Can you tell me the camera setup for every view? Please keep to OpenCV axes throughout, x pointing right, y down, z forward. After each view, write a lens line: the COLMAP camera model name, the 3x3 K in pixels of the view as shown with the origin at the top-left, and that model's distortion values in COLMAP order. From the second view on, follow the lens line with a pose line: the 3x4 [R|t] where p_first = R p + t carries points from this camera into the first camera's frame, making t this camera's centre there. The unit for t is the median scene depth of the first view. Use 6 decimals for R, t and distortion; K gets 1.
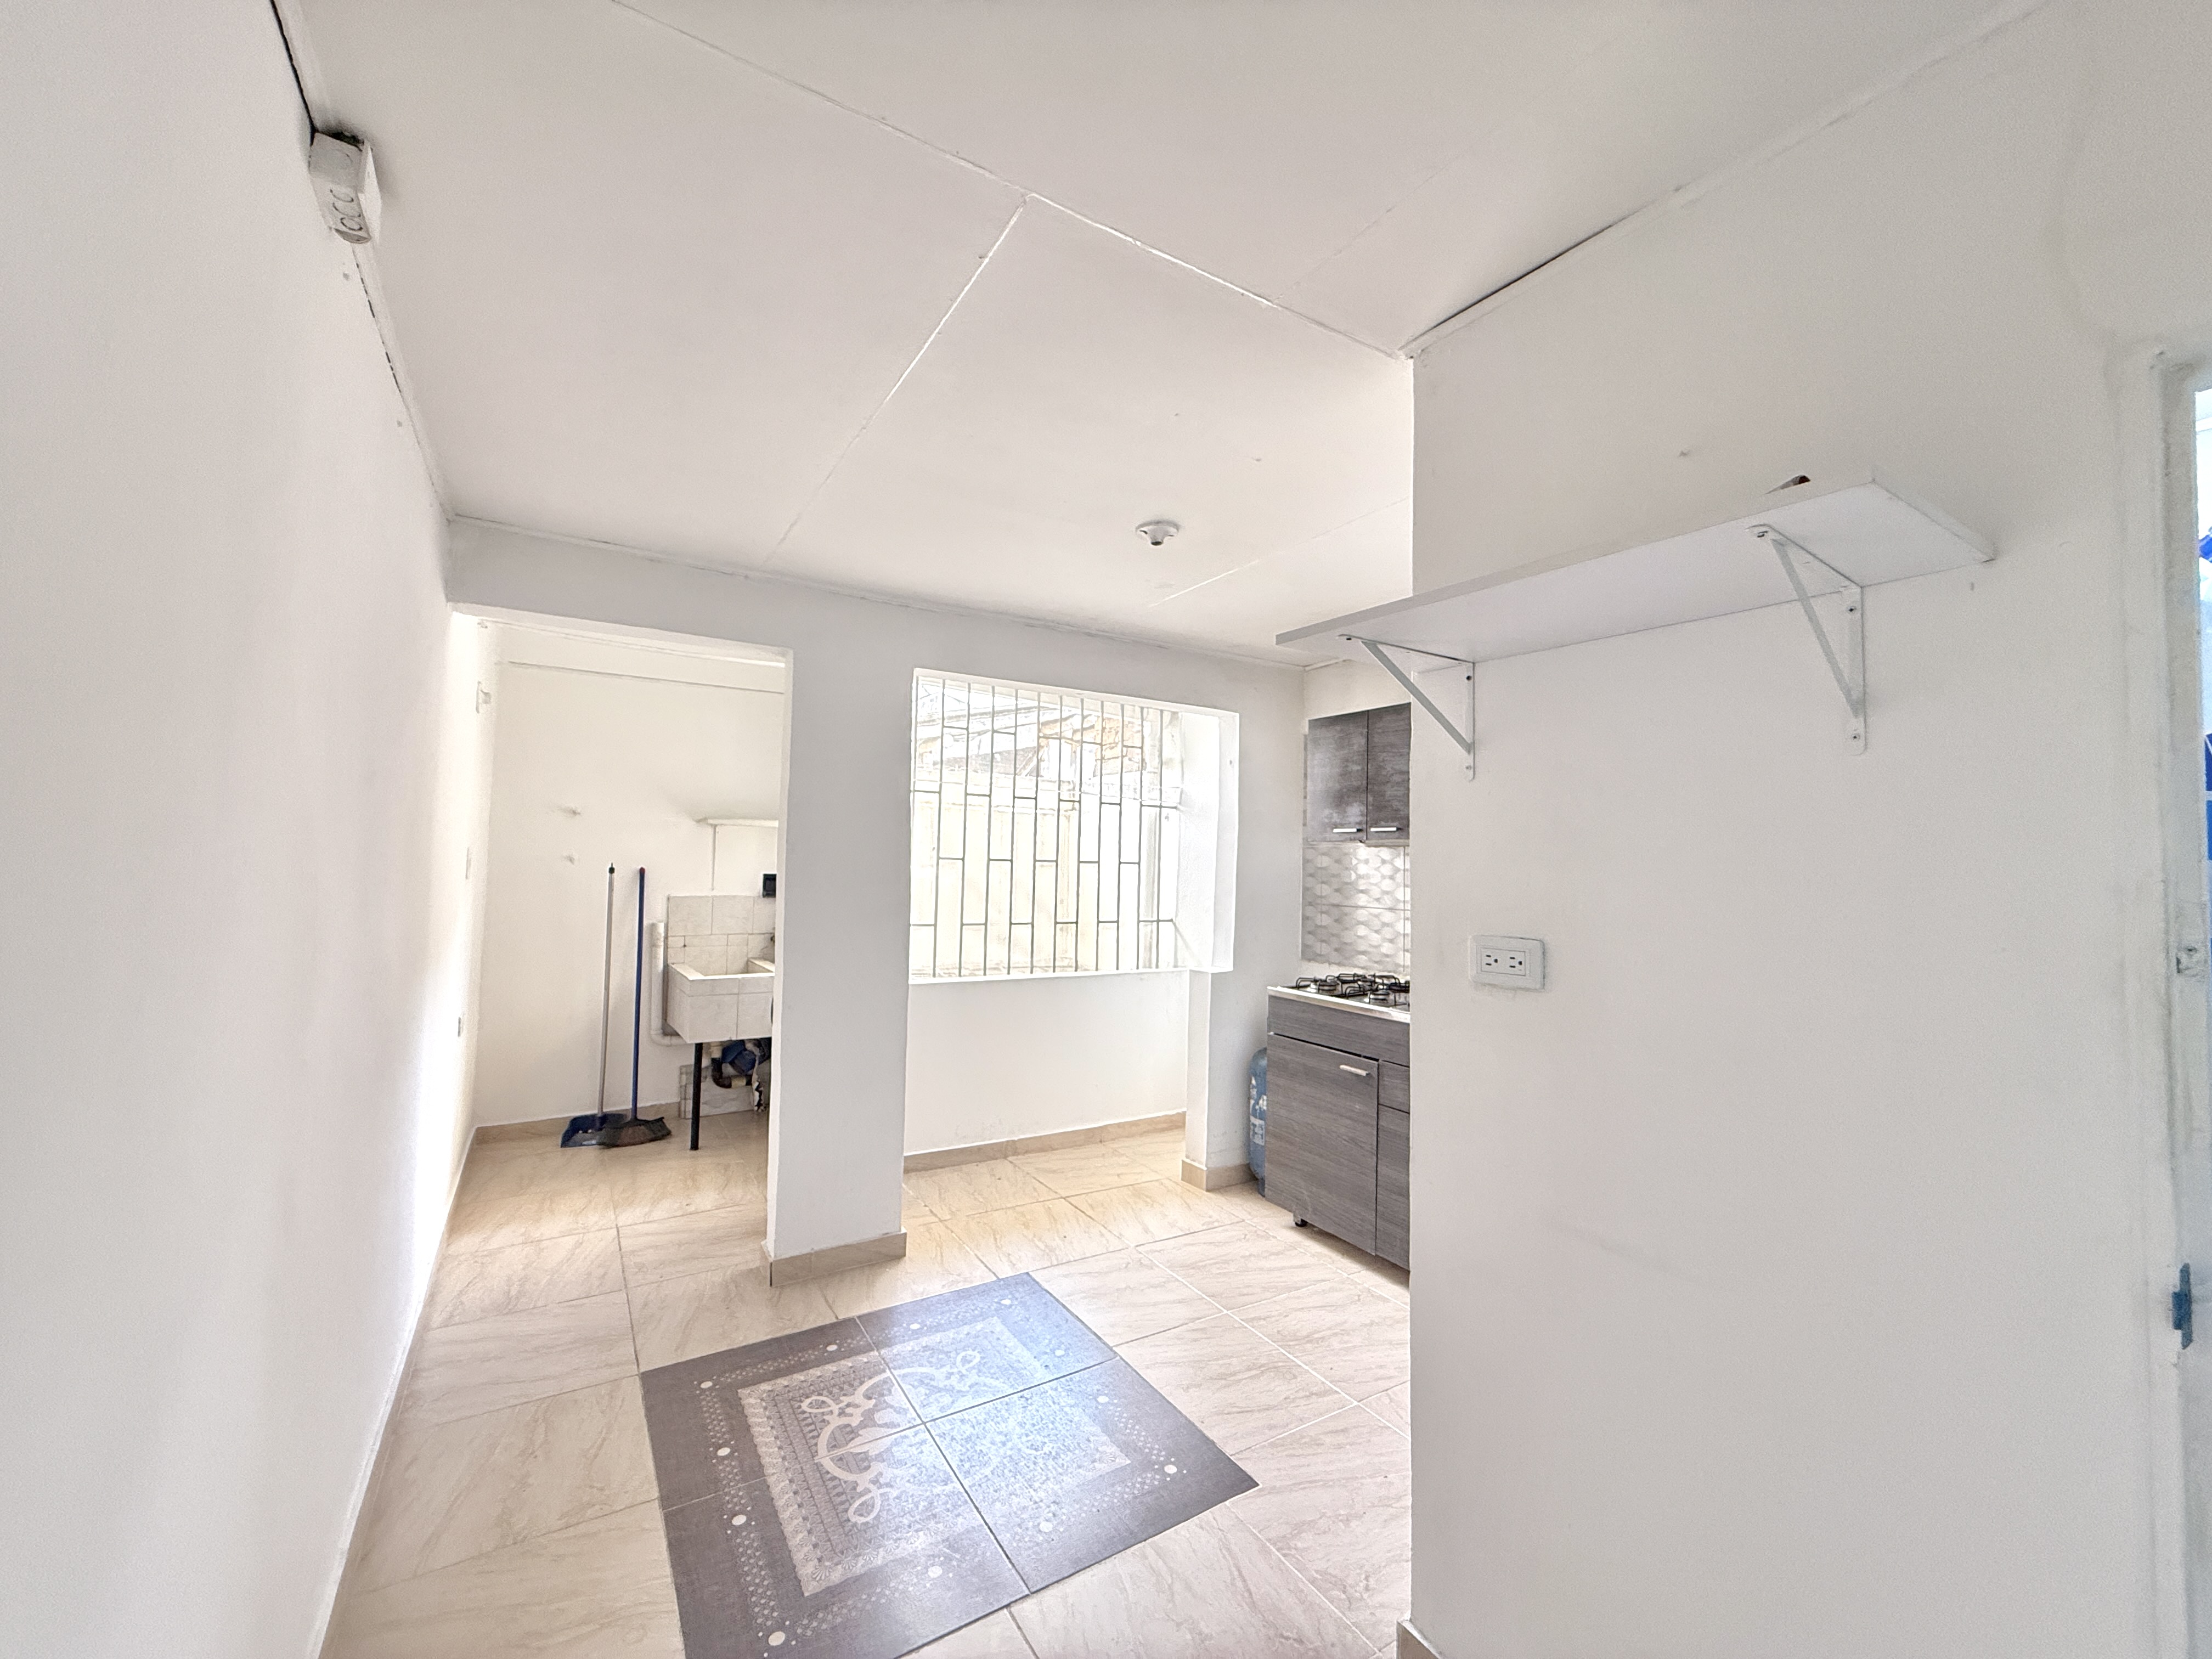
lens RADIAL K [[875.7, 0, 1116.3], [0, 875.7, 827.3], [0, 0, 1]] dist [-0.000539, -0.000123]
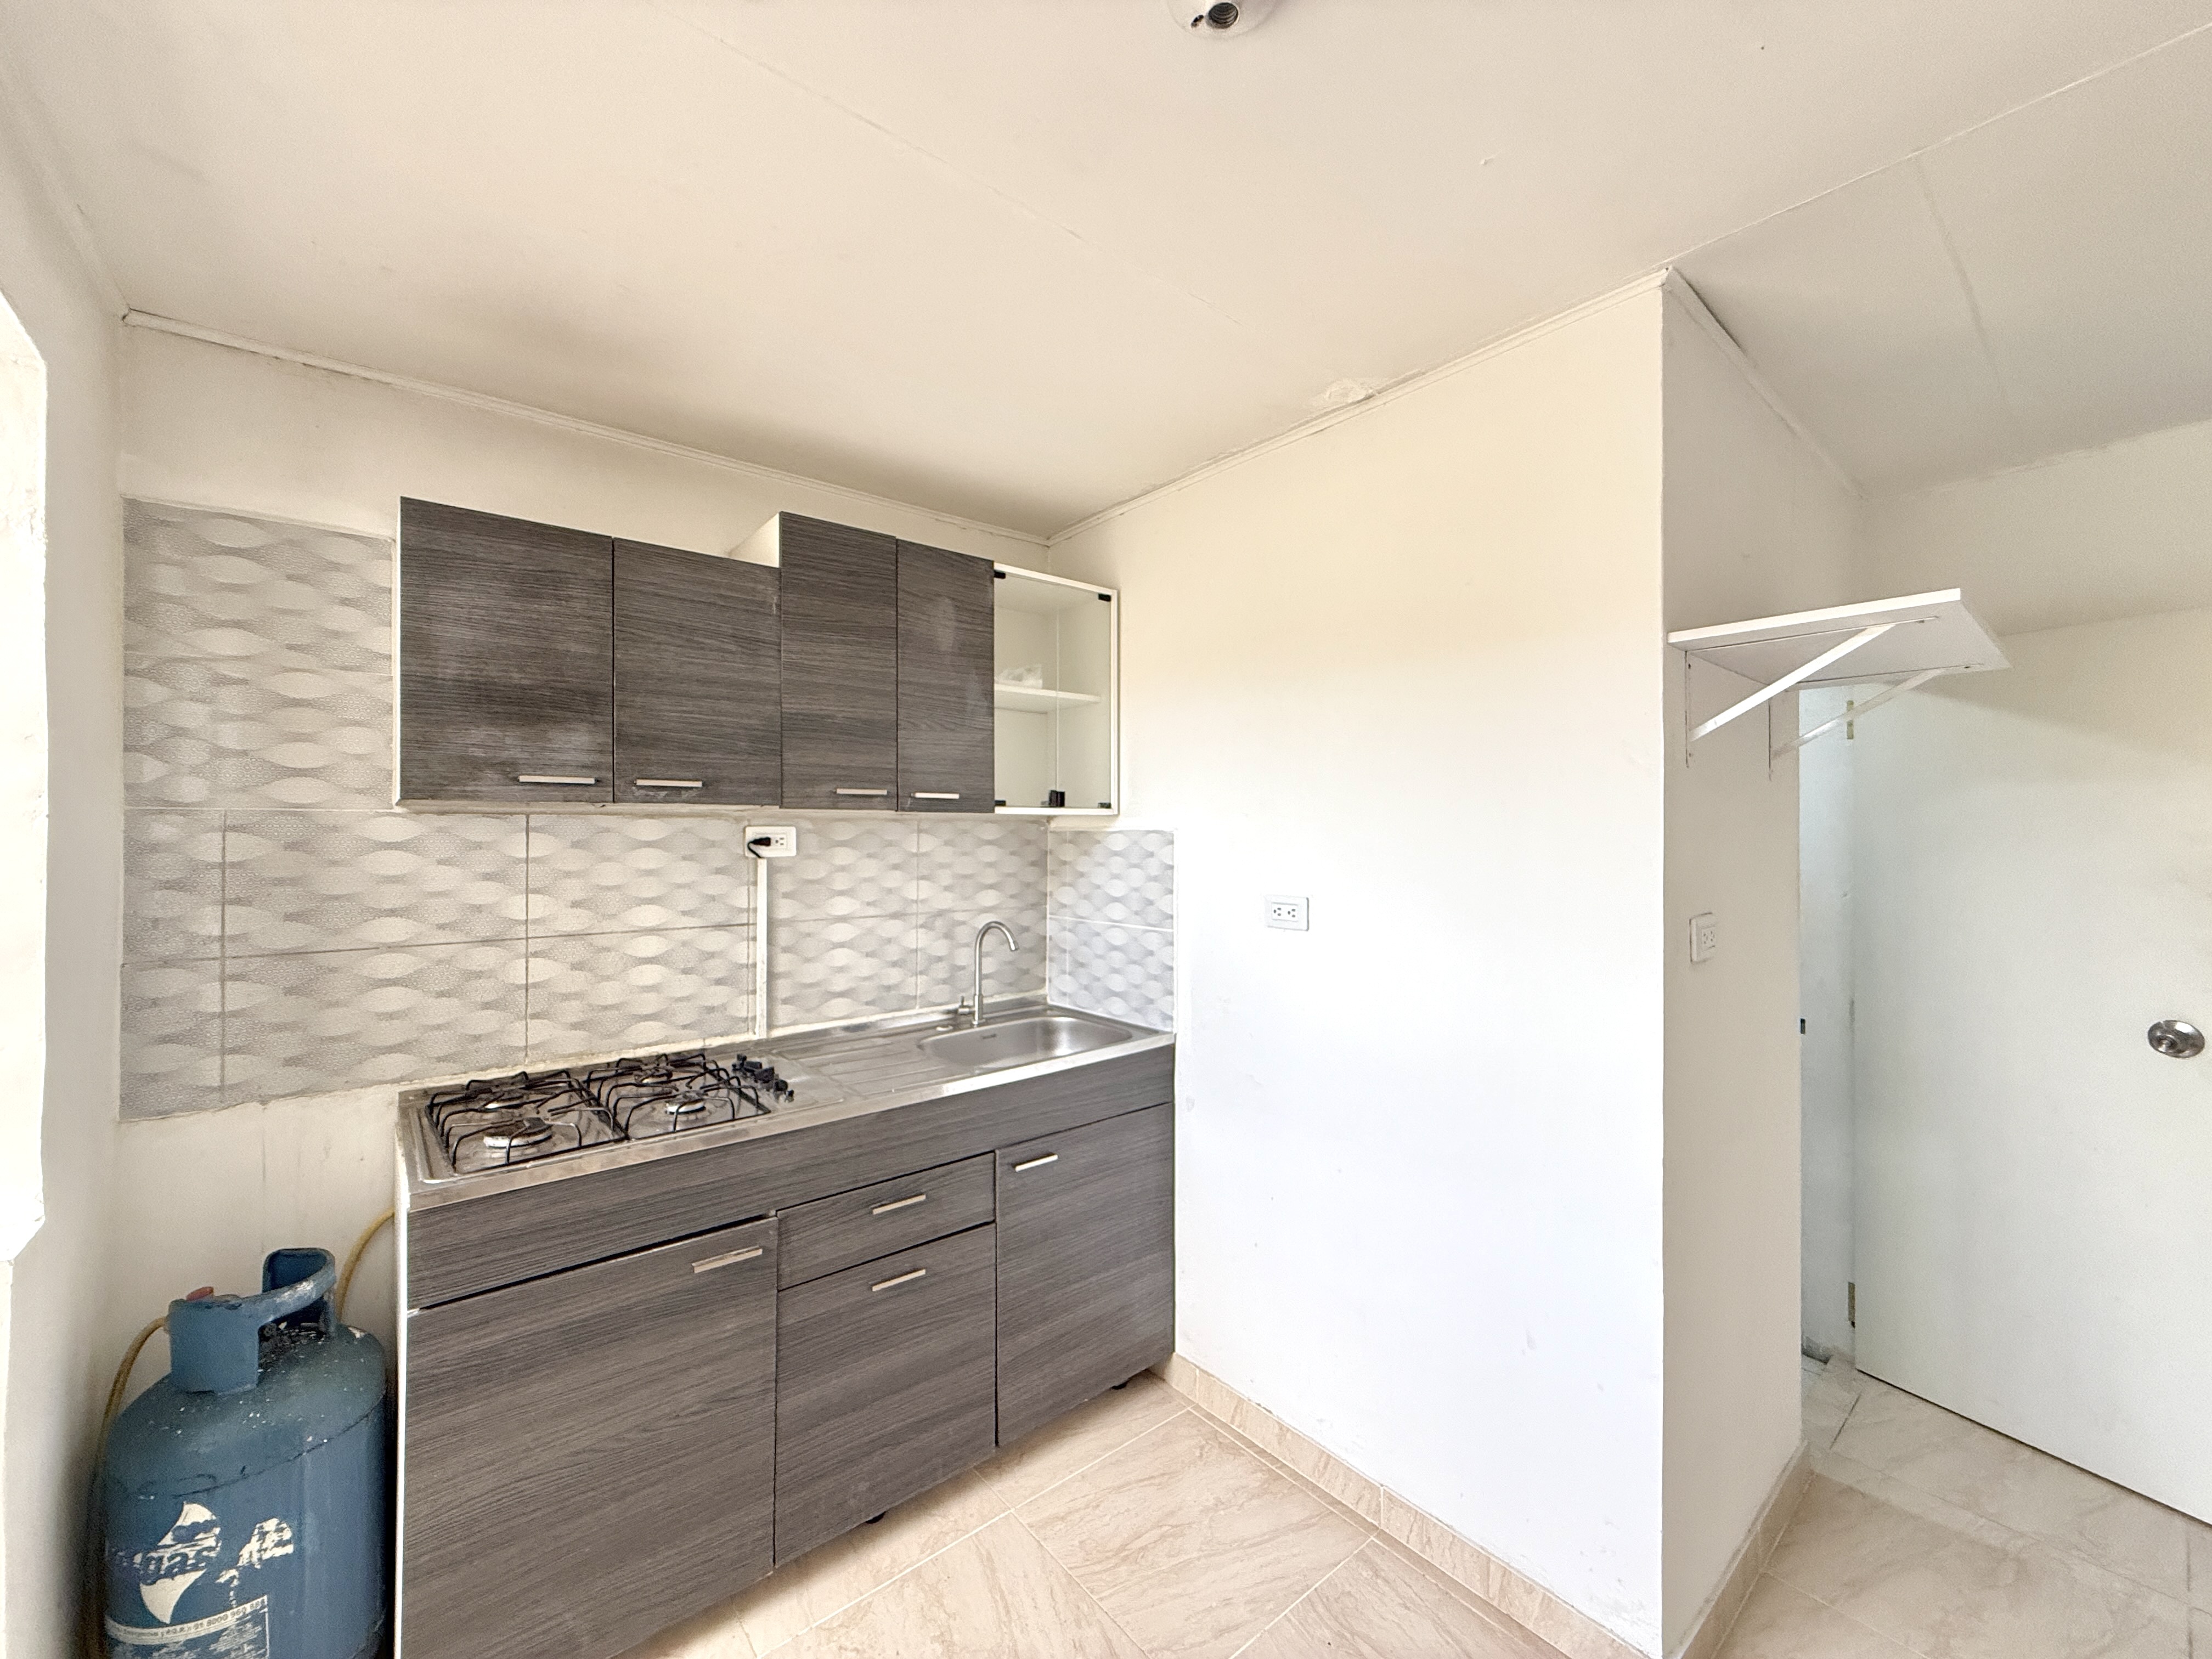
lens RADIAL K [[875.7, 0, 1101.9], [0, 875.7, 828.0], [0, 0, 1]] dist [-0.000539, -0.000123]
pose [[-0.111946, -0.008664, 0.993677, -0.201617], [-0.036821, 0.999311, 0.004565, 0.014204], [-0.993032, -0.036077, -0.112188, 0.675349]]
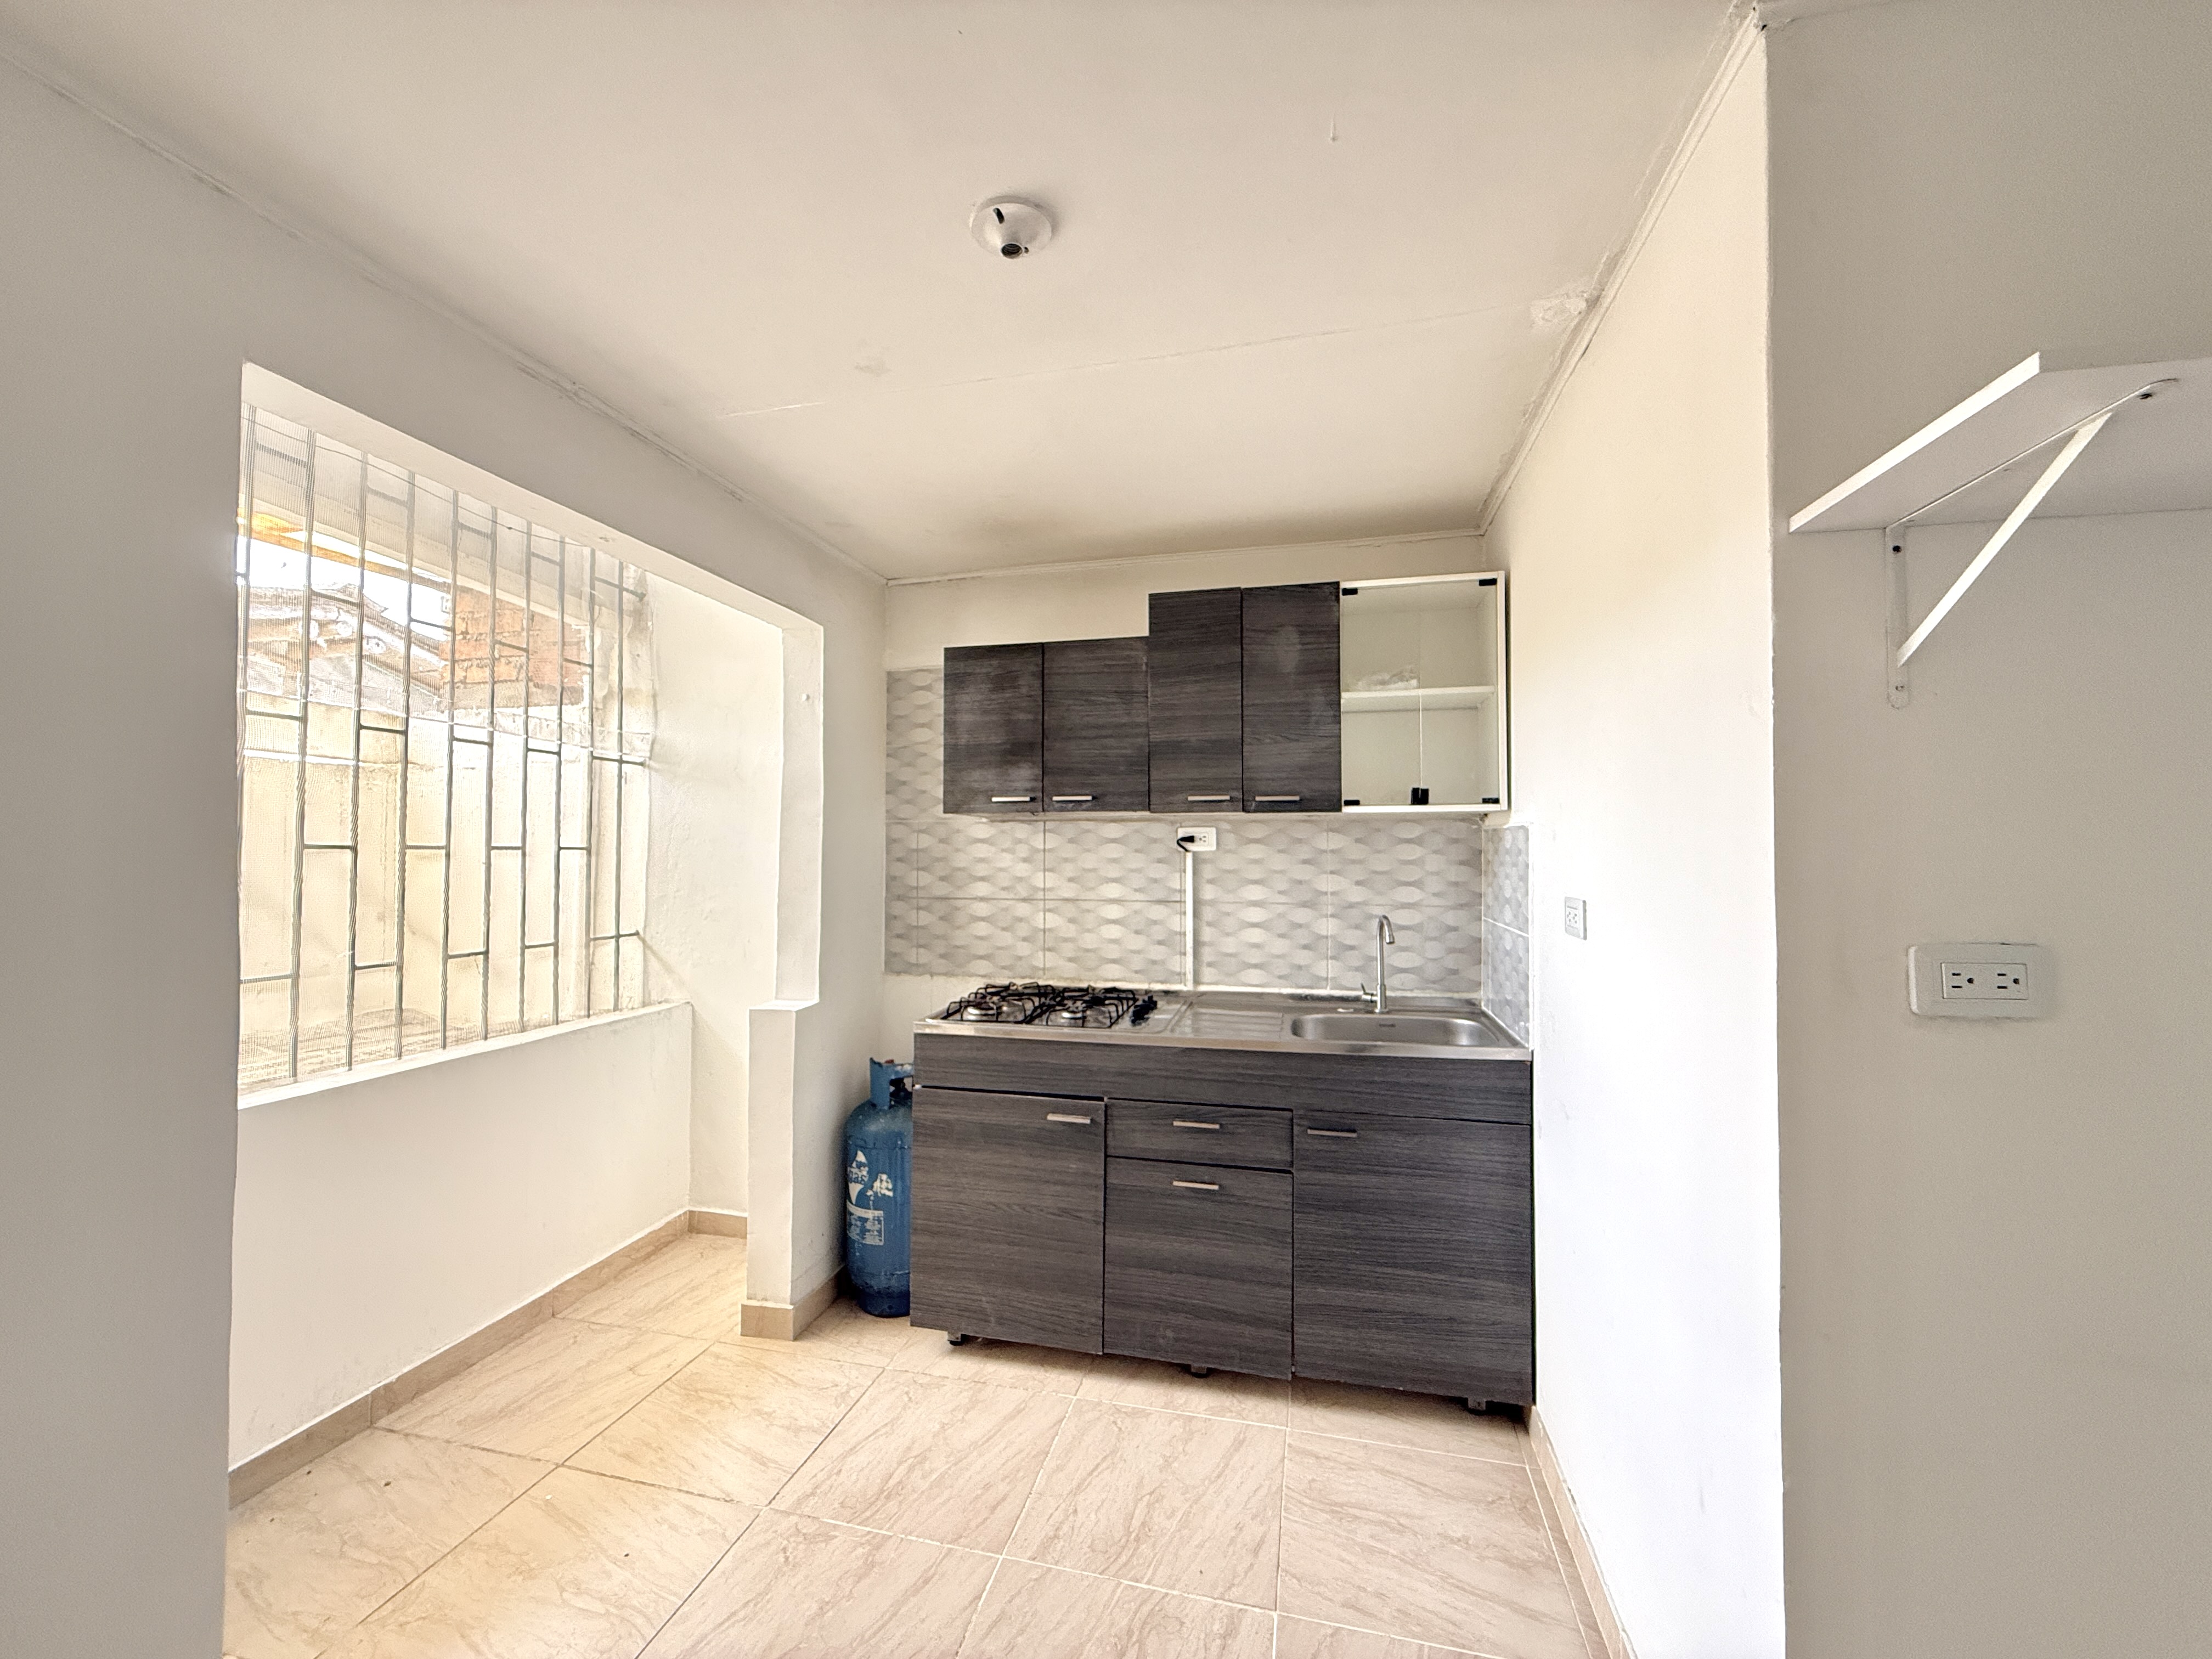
lens RADIAL K [[875.7, 0, 1105.1], [0, 875.7, 828.2], [0, 0, 1]] dist [-0.000539, -0.000123]
pose [[0.720658, -0.002946, 0.693285, -0.178462], [-0.013142, 0.999753, 0.017909, 0.012243], [-0.693167, -0.022017, 0.720441, 0.353172]]
